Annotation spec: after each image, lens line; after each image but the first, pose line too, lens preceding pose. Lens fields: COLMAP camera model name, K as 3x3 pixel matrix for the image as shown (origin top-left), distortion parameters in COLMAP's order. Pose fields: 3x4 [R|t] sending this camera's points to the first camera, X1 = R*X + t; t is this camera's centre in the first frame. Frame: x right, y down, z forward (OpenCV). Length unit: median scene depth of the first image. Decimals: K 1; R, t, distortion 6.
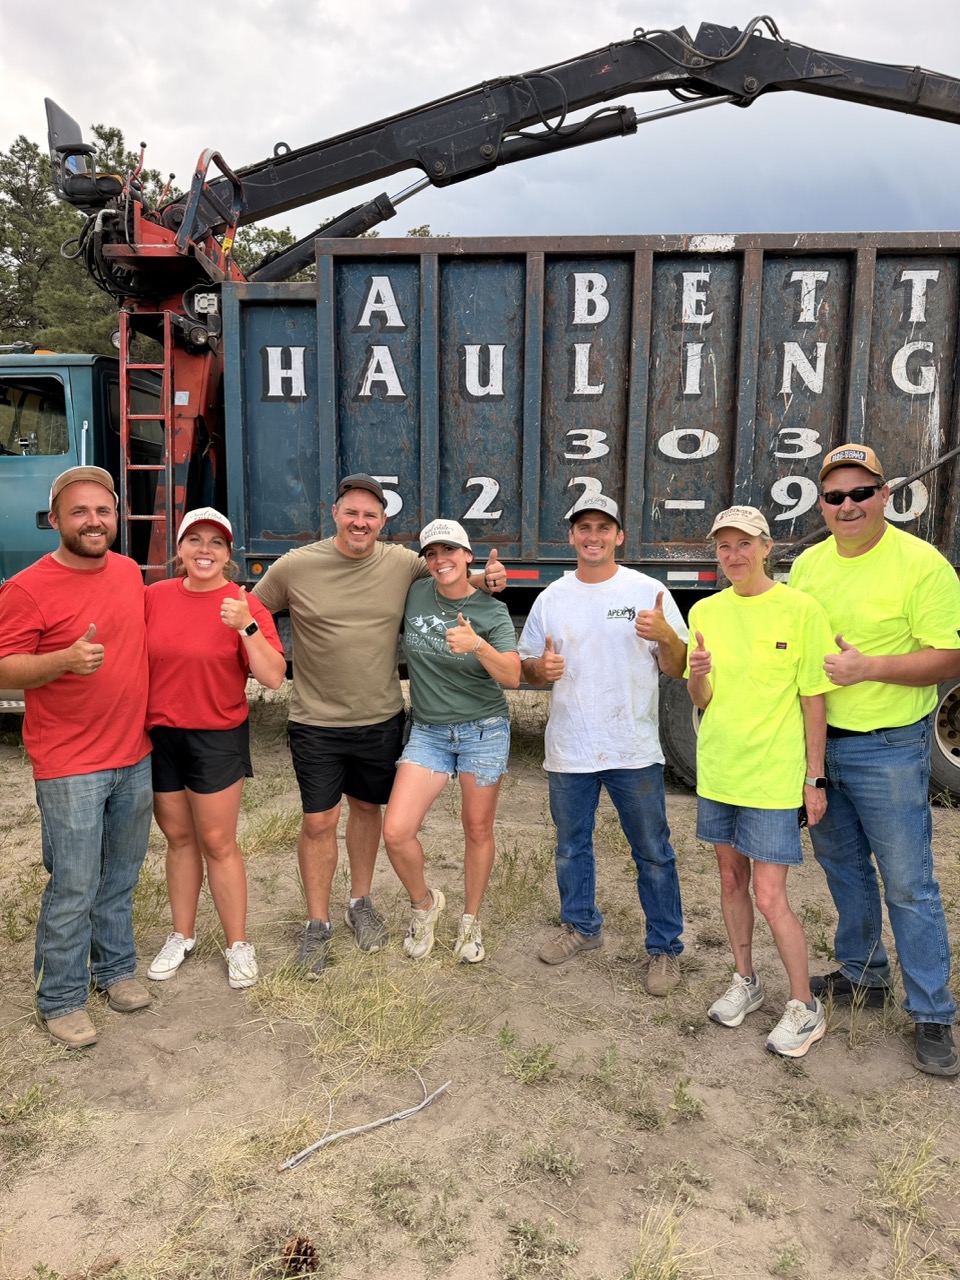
lens RADIAL K [[905.3, 0, 480.5], [0, 905.3, 649.8], [0, 0, 1]] dist [0.060063, -0.044194]
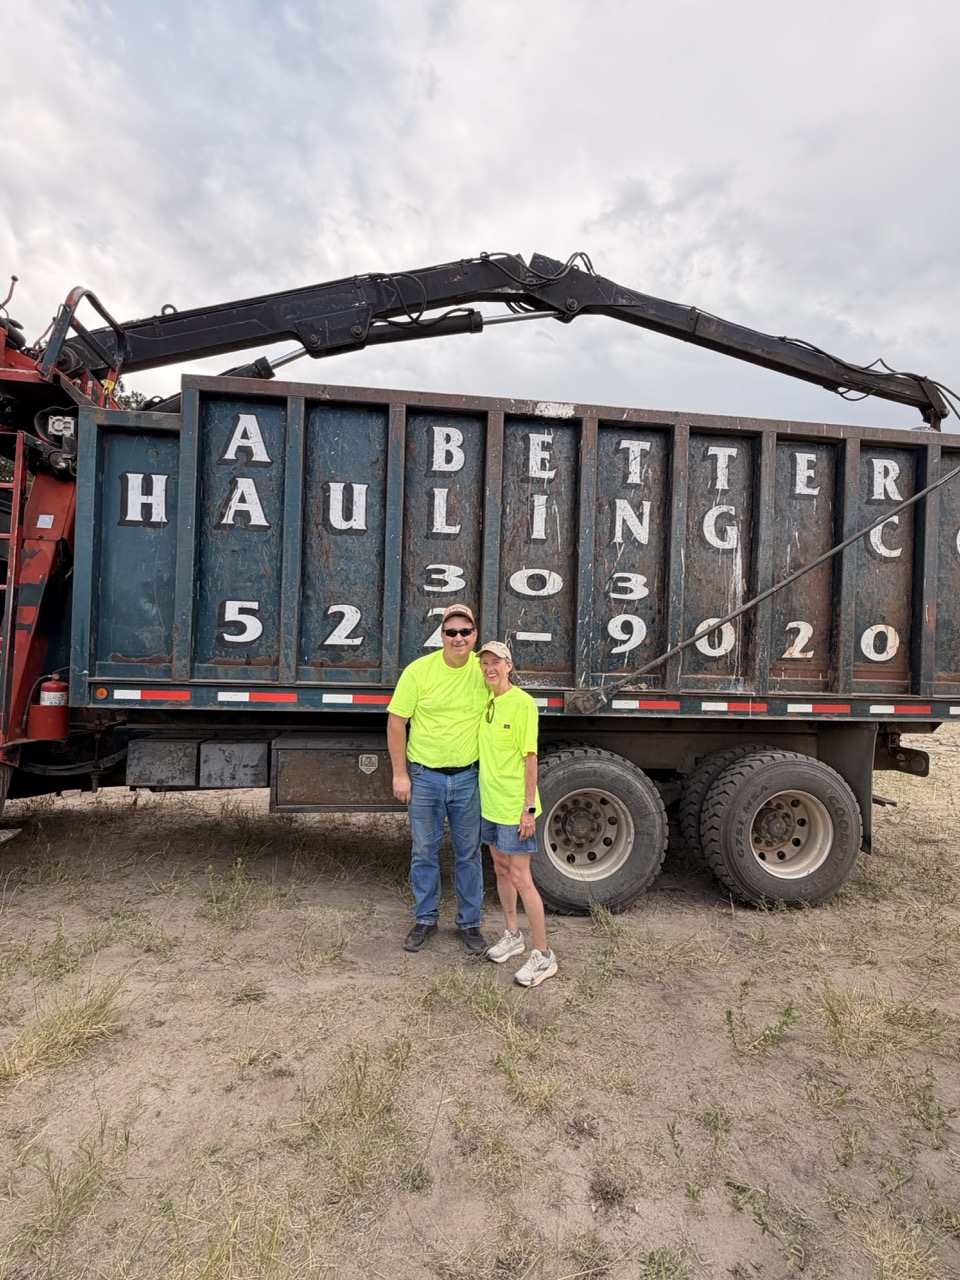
lens RADIAL K [[599.1, 0, 476.3], [0, 599.1, 638.2], [0, 0, 1]] dist [0.002787, -0.000225]
pose [[0.981686, 0.018915, 0.189563, 0.021478], [0.005272, 0.991980, -0.126285, -0.067068], [-0.190431, 0.124971, 0.973714, 0.313095]]
